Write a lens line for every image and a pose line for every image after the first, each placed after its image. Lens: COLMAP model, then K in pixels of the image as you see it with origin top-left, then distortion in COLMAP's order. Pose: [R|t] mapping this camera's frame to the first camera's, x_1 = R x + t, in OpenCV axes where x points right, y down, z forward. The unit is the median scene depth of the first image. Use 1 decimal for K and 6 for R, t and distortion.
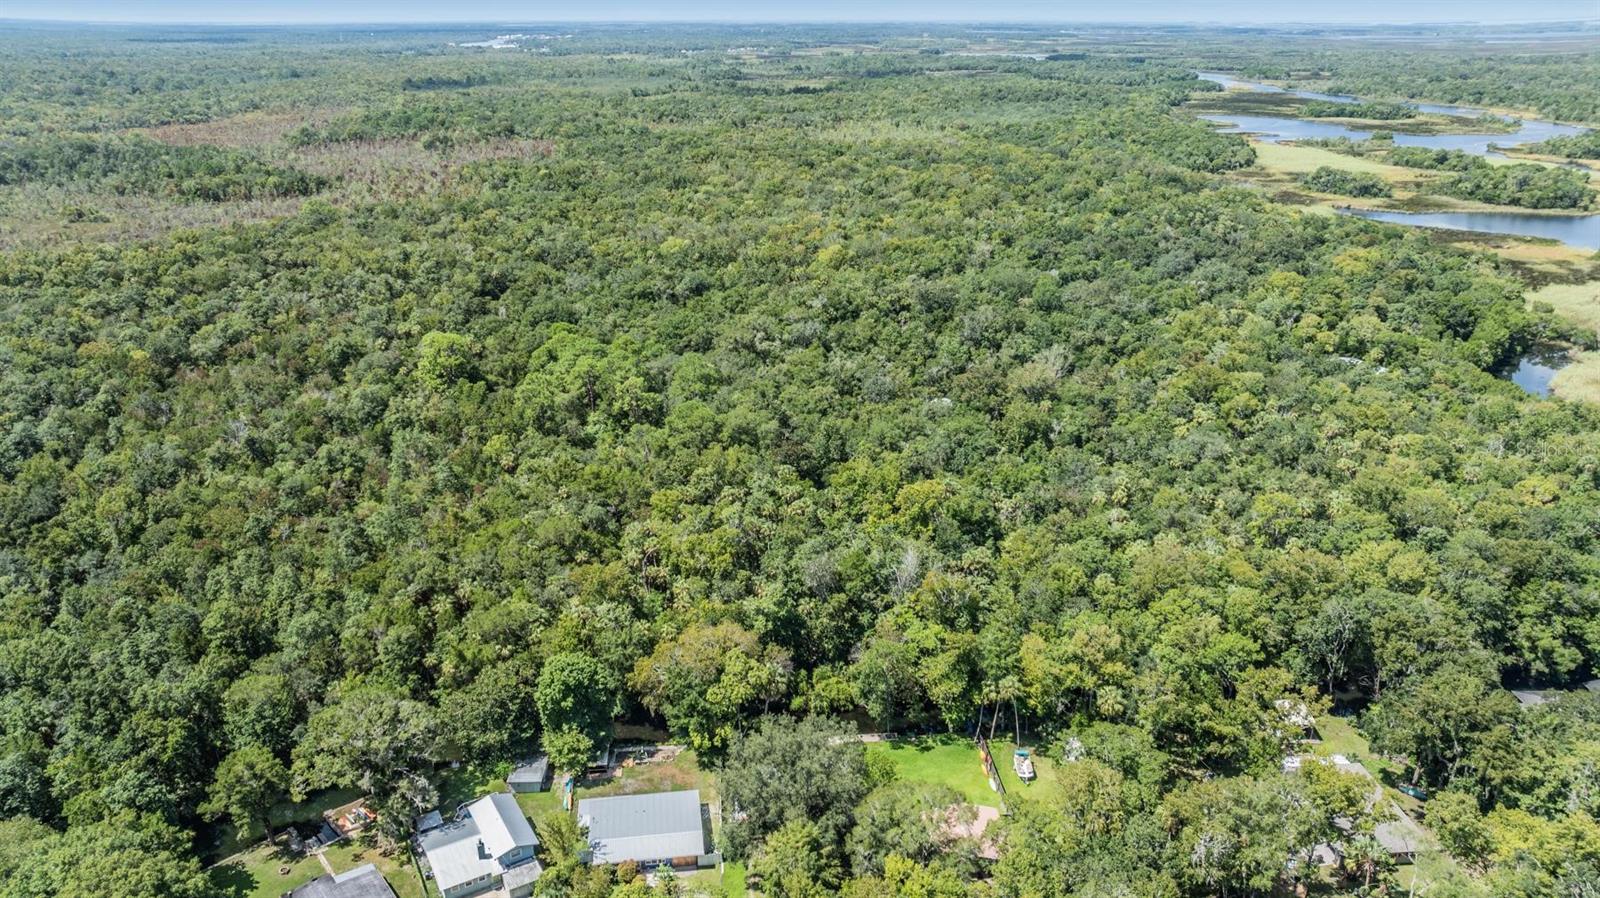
lens RADIAL K [[1163.4, 0, 800.0], [0, 1163.4, 449.0], [0, 0, 1]] dist [-0.004838, -0.001448]
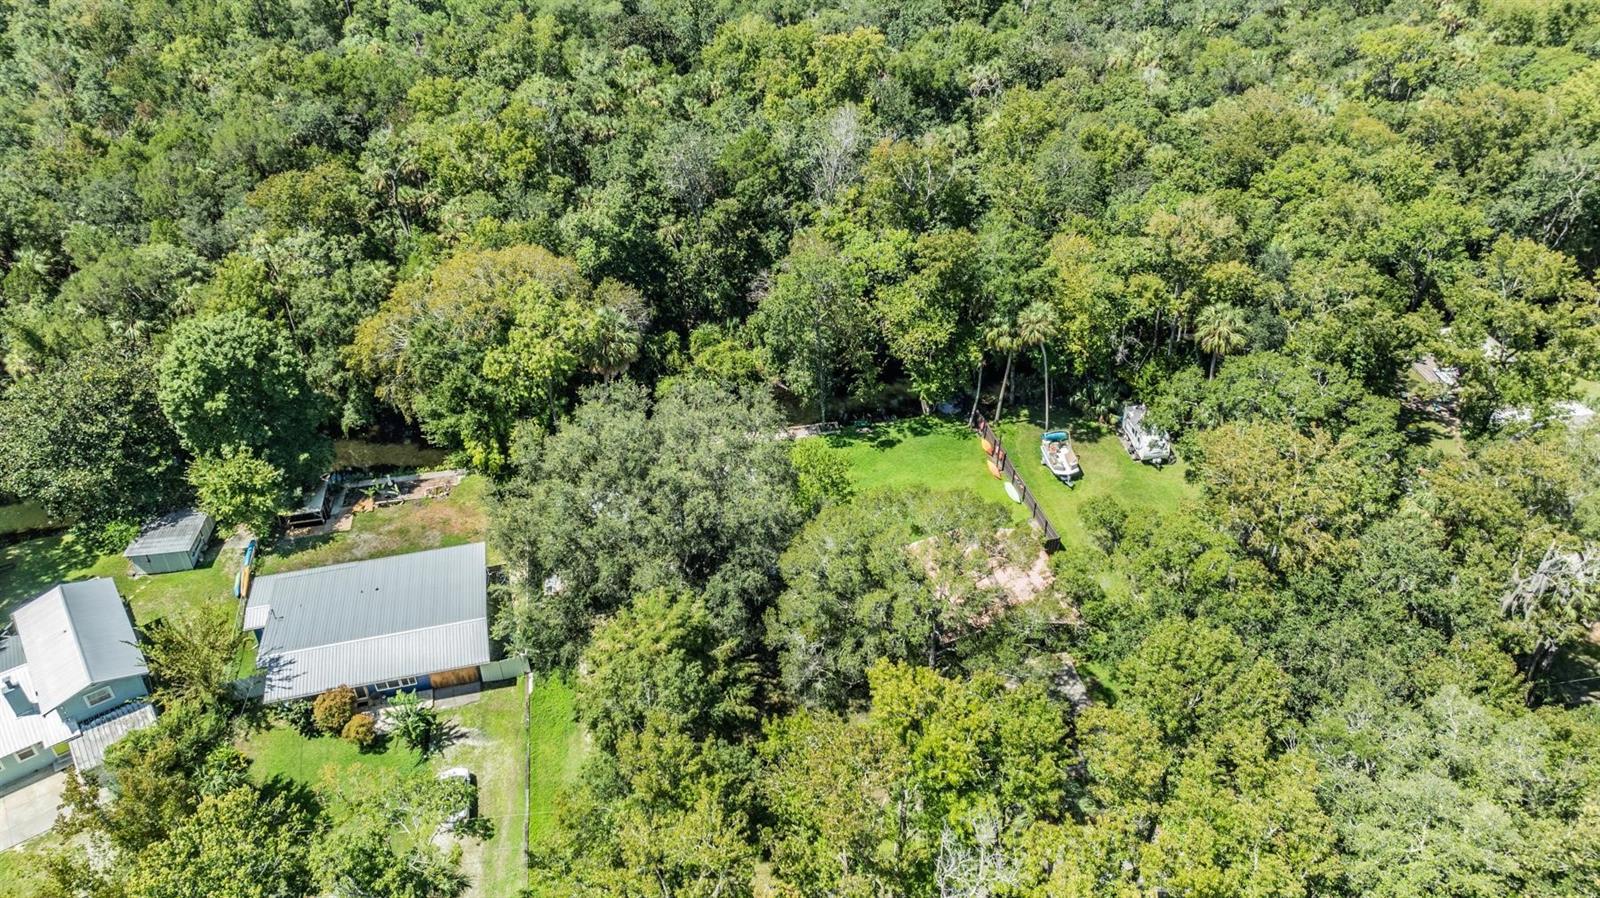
lens RADIAL K [[1163.4, 0, 800.0], [0, 1163.4, 449.0], [0, 0, 1]] dist [-0.004838, -0.001448]
pose [[0.993933, -0.073769, 0.081587, 0.016167], [0.054314, 0.974179, 0.219147, 0.134183], [-0.095646, -0.213386, 0.972275, 0.448624]]
